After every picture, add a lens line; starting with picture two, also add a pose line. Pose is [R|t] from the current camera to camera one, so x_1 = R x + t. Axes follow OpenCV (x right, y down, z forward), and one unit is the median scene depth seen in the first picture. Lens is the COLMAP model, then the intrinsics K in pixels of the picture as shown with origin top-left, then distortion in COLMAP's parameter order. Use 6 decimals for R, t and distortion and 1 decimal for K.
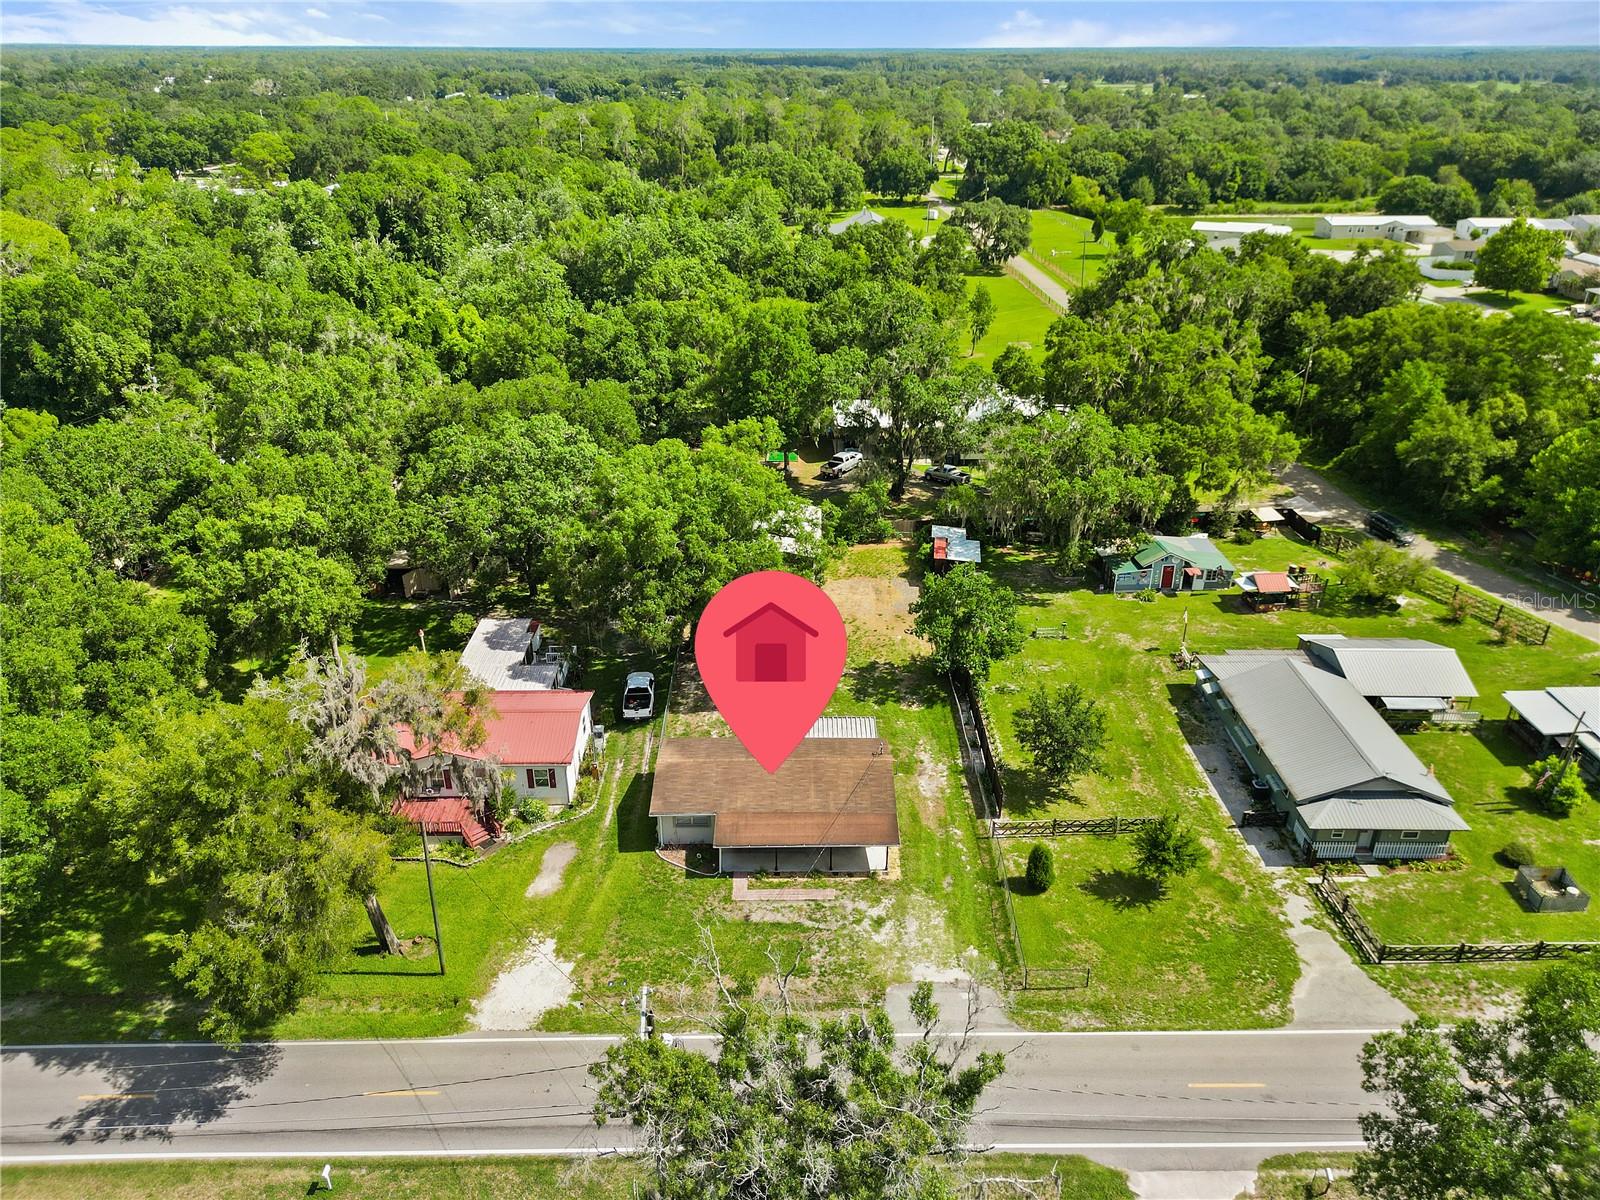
lens RADIAL K [[1124.0, 0, 800.0], [0, 1124.0, 600.0], [0, 0, 1]] dist [0.070054, -0.069485]
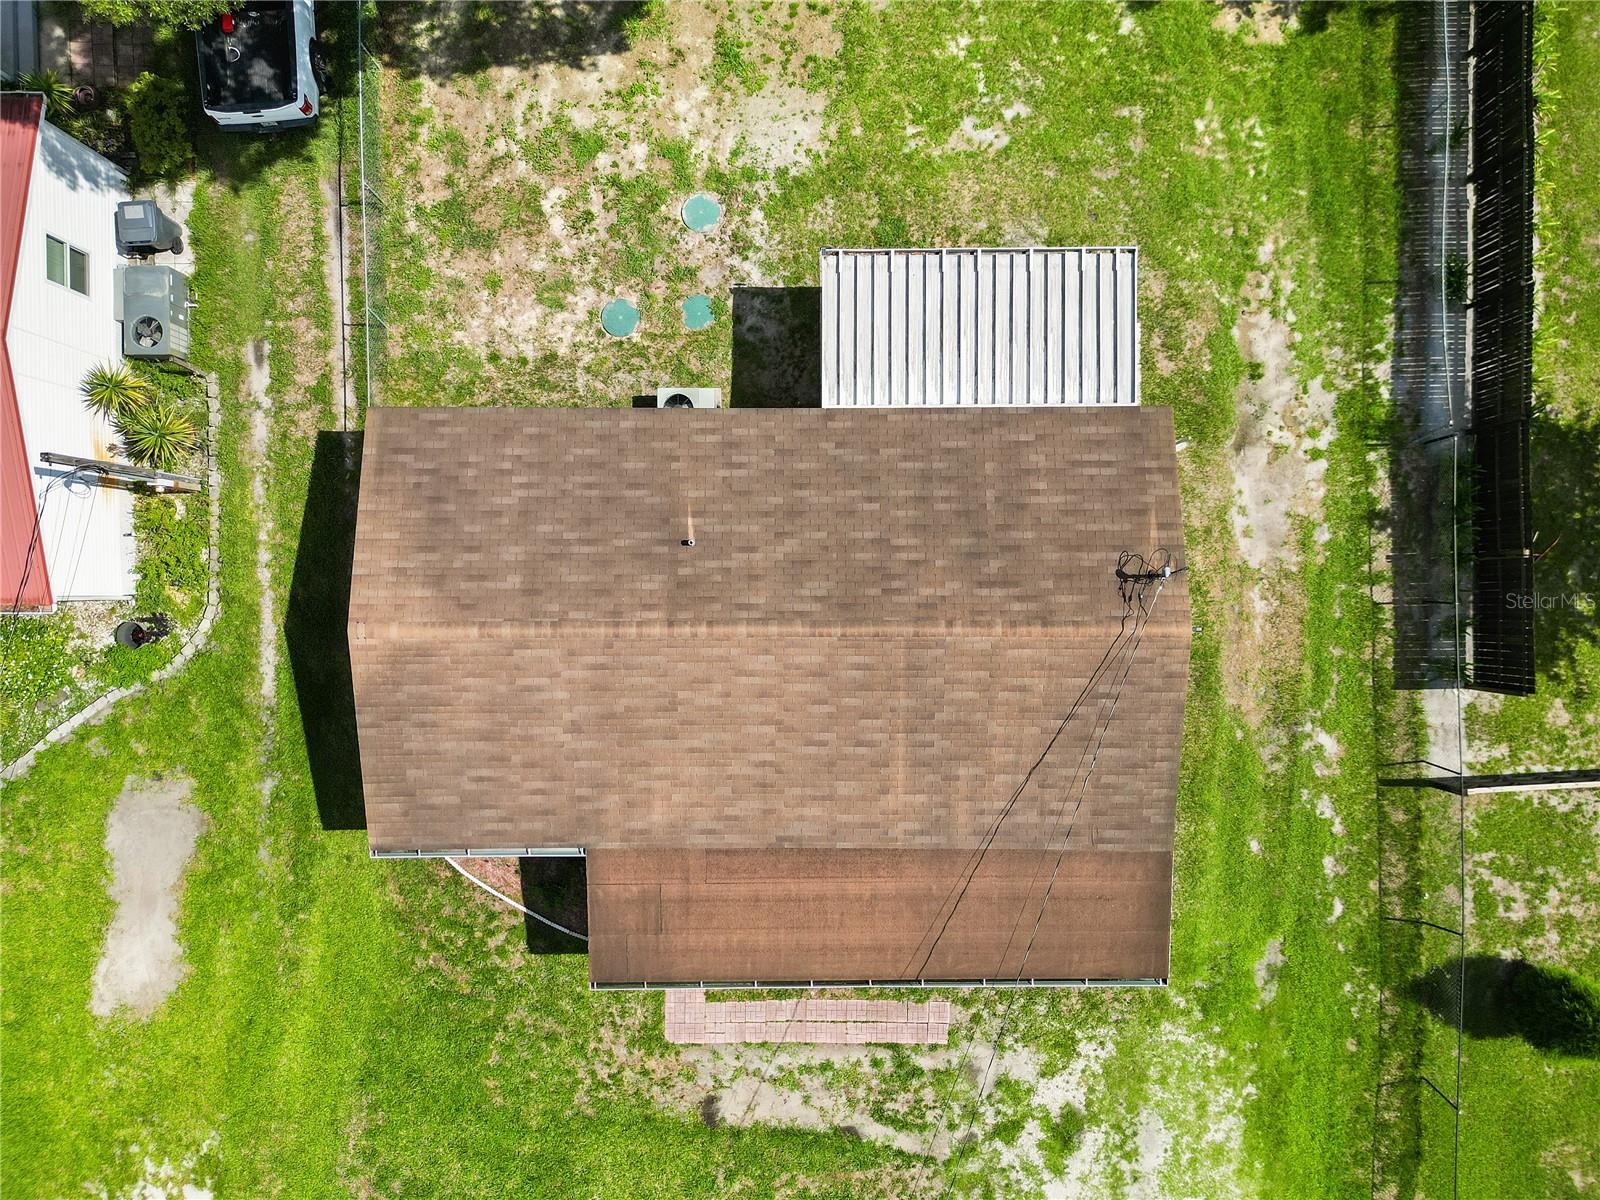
lens RADIAL K [[1124.0, 0, 800.0], [0, 1124.0, 600.0], [0, 0, 1]] dist [0.070054, -0.069485]
pose [[0.999975, -0.002932, -0.006377, -0.009281], [0.007018, 0.428596, 0.903469, -0.083520], [0.000084, -0.903491, 0.428606, 0.647011]]
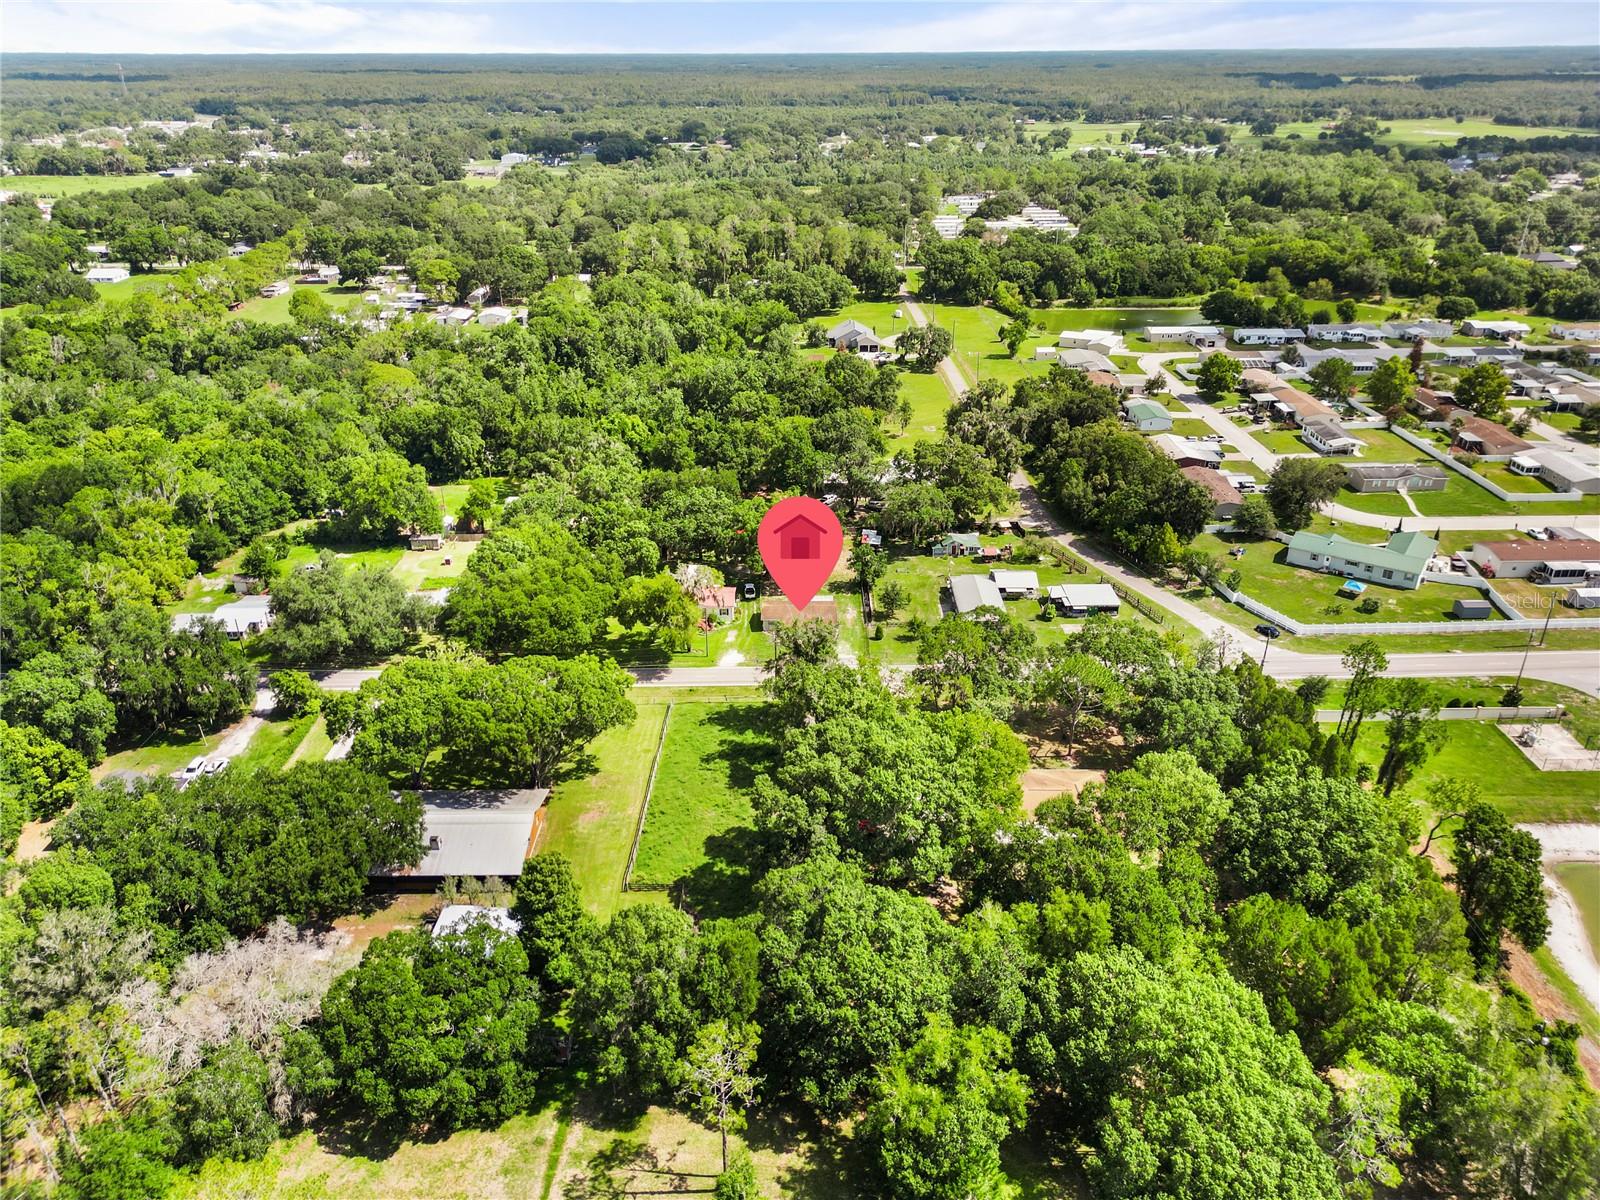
lens RADIAL K [[1124.0, 0, 800.0], [0, 1124.0, 600.0], [0, 0, 1]] dist [0.070054, -0.069485]
pose [[0.999972, -0.001550, -0.007319, 0.001808], [0.001544, 0.999998, -0.000794, 0.095313], [0.007320, 0.000782, 0.999973, -1.550179]]
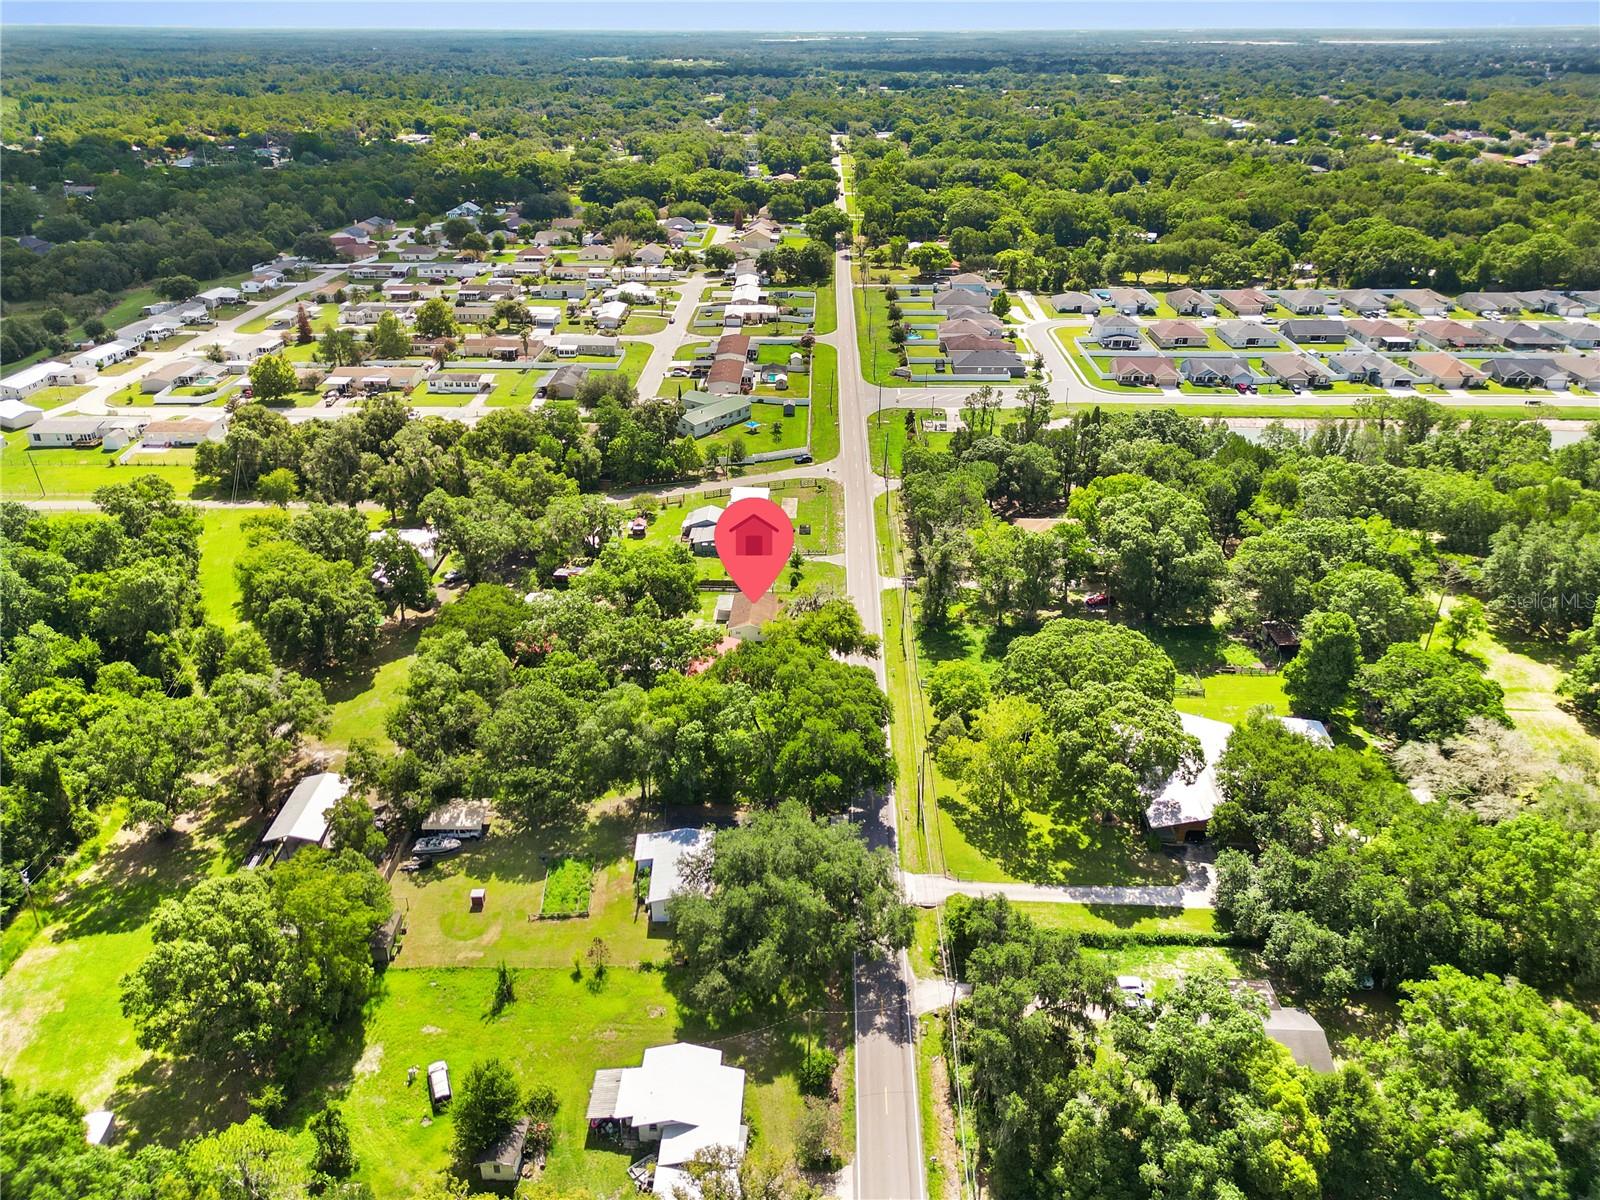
lens RADIAL K [[1124.0, 0, 800.0], [0, 1124.0, 600.0], [0, 0, 1]] dist [0.070054, -0.069485]
pose [[0.030876, -0.459142, 0.887826, -1.986851], [0.431388, 0.807383, 0.402539, -0.765195], [-0.901638, 0.370569, 0.222997, 0.083597]]
